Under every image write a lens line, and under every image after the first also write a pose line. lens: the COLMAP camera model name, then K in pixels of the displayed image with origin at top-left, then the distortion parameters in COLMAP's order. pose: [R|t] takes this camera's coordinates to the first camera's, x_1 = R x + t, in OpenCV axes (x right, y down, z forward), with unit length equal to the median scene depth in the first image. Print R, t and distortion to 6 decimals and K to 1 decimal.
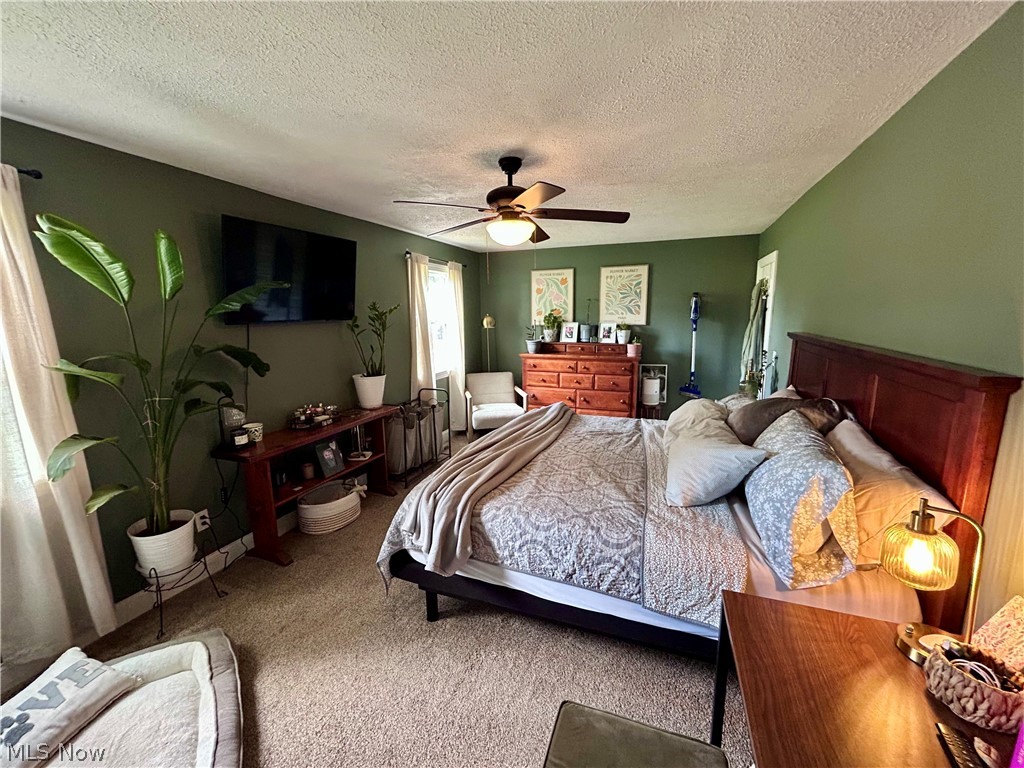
lens RADIAL K [[416.4, 0, 514.5], [0, 416.4, 384.6], [0, 0, 1]] dist [-0.000251, 0.000953]
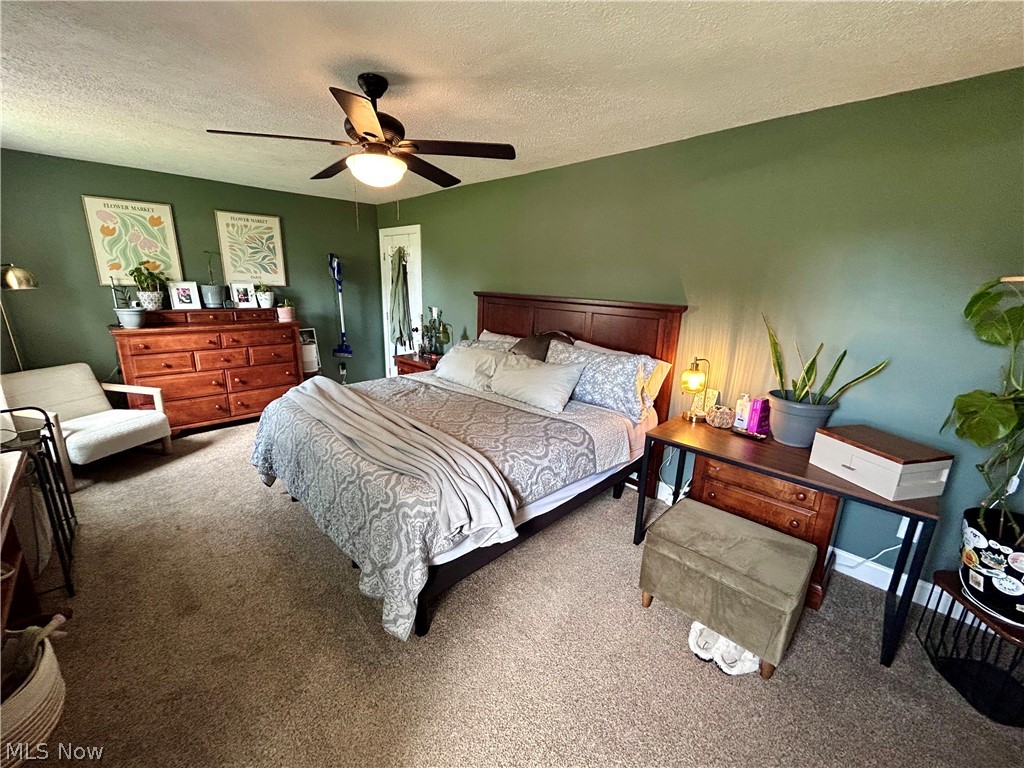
lens RADIAL K [[416.4, 0, 509.3], [0, 416.4, 382.0], [0, 0, 1]] dist [-0.000251, 0.000953]
pose [[0.405972, -0.197963, 0.892187, -0.333461], [0.127493, 0.978978, 0.159208, -0.021881], [-0.904949, 0.049113, 0.422676, 0.192958]]
